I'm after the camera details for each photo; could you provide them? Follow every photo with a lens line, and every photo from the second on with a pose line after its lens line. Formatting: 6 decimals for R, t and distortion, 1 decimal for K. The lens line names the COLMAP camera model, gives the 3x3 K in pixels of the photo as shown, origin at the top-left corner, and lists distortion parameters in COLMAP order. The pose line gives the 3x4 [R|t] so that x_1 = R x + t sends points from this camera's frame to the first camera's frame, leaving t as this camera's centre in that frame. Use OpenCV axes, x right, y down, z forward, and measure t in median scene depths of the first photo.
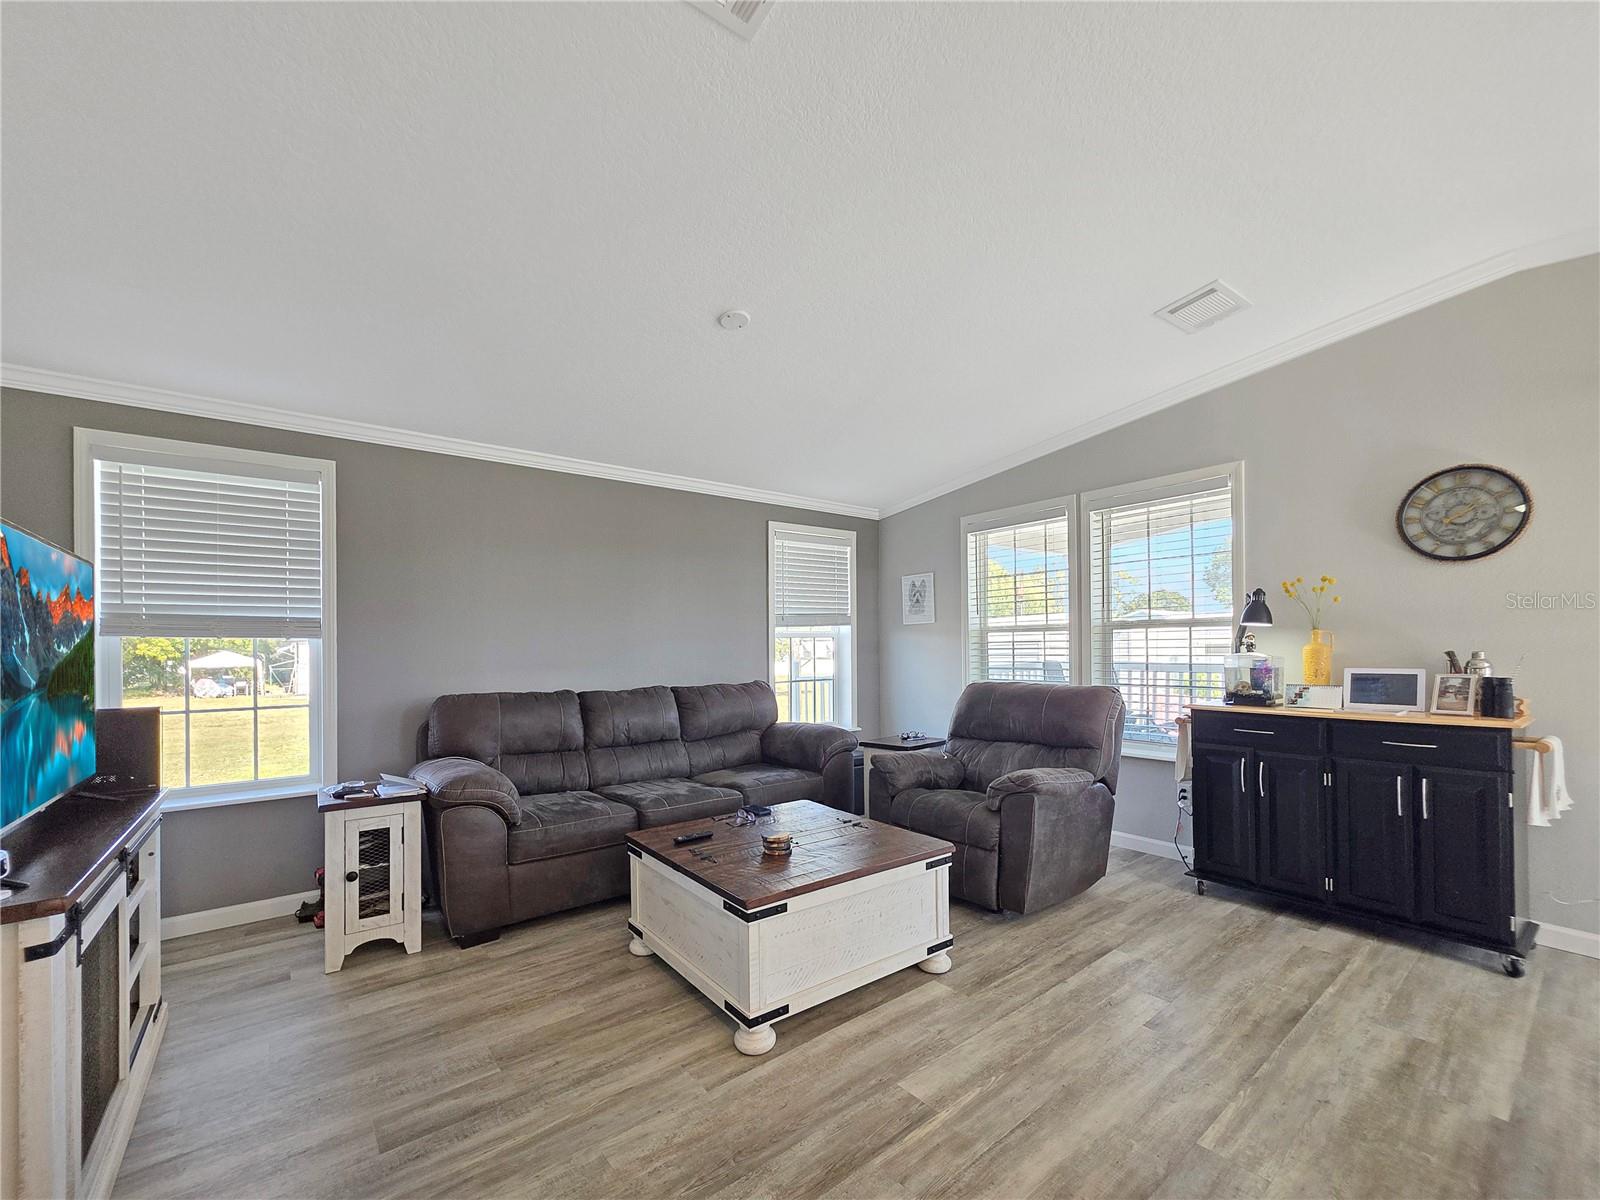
lens RADIAL K [[657.9, 0, 782.0], [0, 657.9, 643.8], [0, 0, 1]] dist [0.005761, -0.000744]
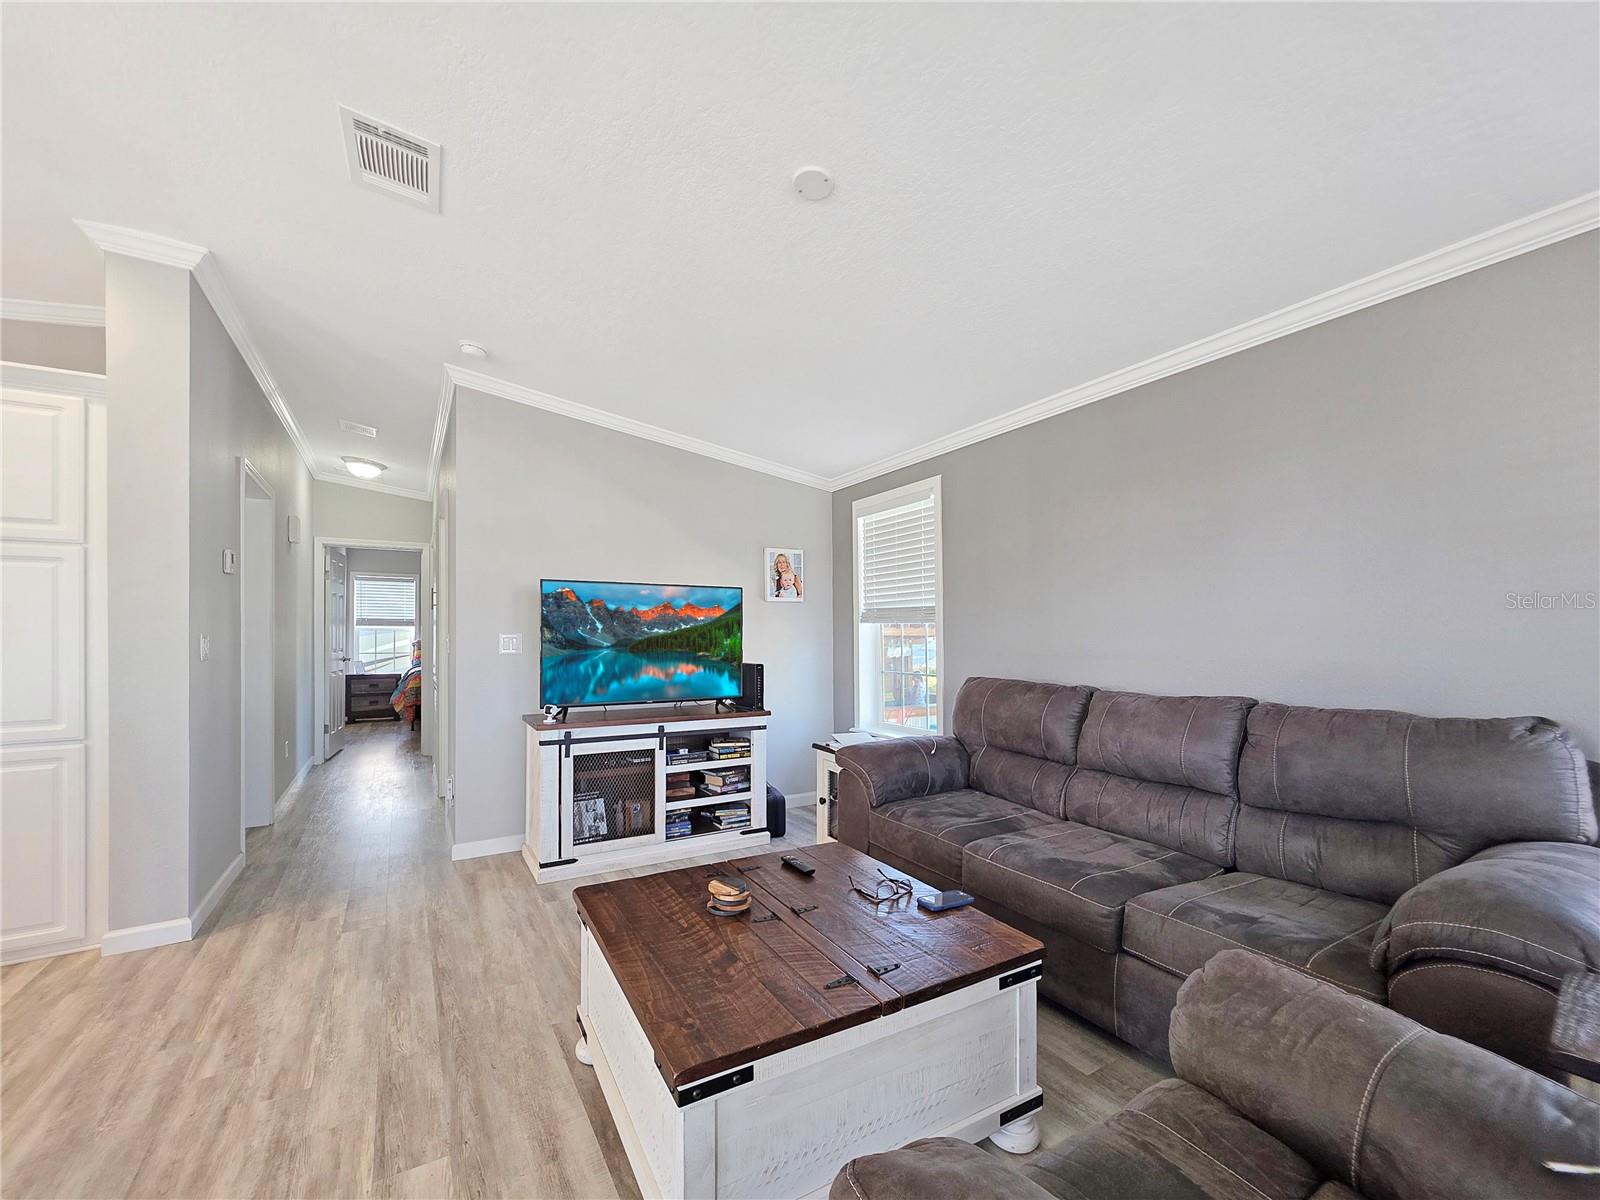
lens RADIAL K [[657.9, 0, 805.7], [0, 657.9, 630.6], [0, 0, 1]] dist [0.005761, -0.000744]
pose [[-0.112896, 0.008339, -0.993572, 0.622968], [0.013969, 0.999879, 0.006804, -0.004636], [0.993509, -0.013111, -0.112998, 1.012723]]
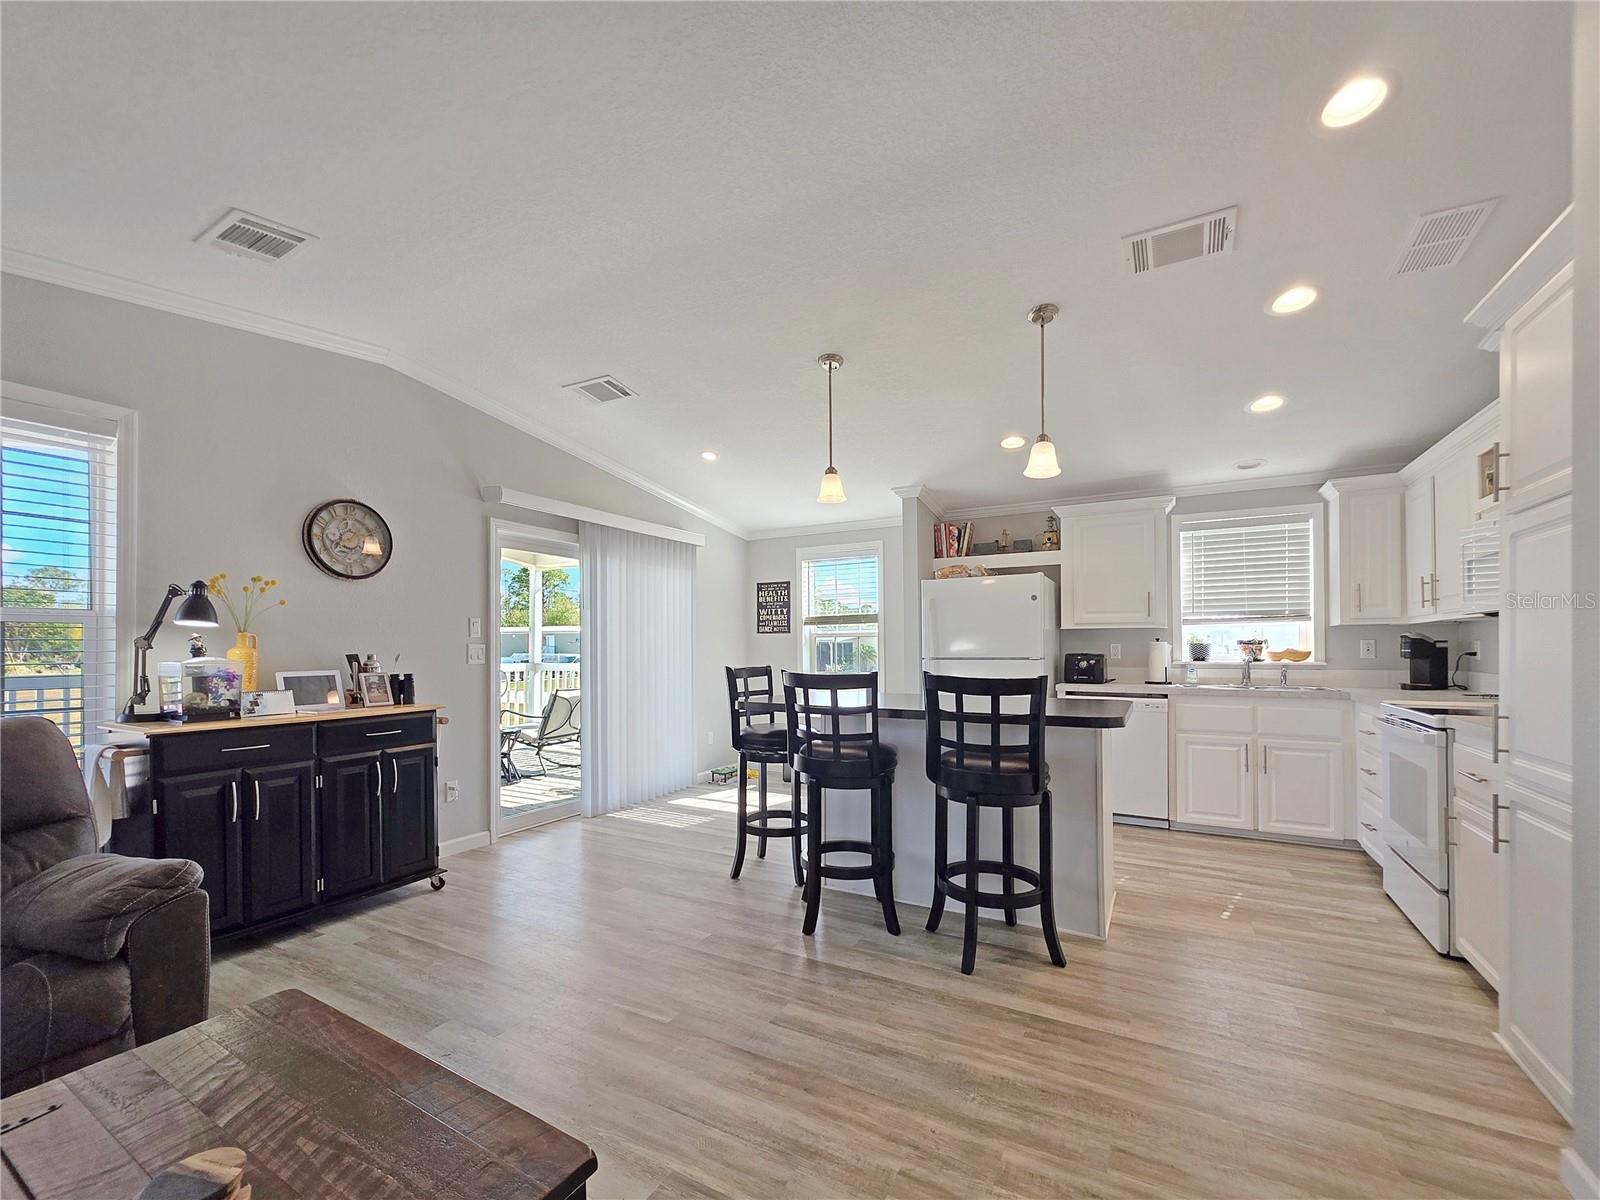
lens RADIAL K [[657.9, 0, 800.6], [0, 657.9, 638.1], [0, 0, 1]] dist [0.005761, -0.000744]
pose [[-0.395402, 0.023105, 0.918217, -0.399586], [0.000794, 0.999692, -0.024814, 0.012112], [-0.918508, -0.009082, -0.395299, 0.727699]]
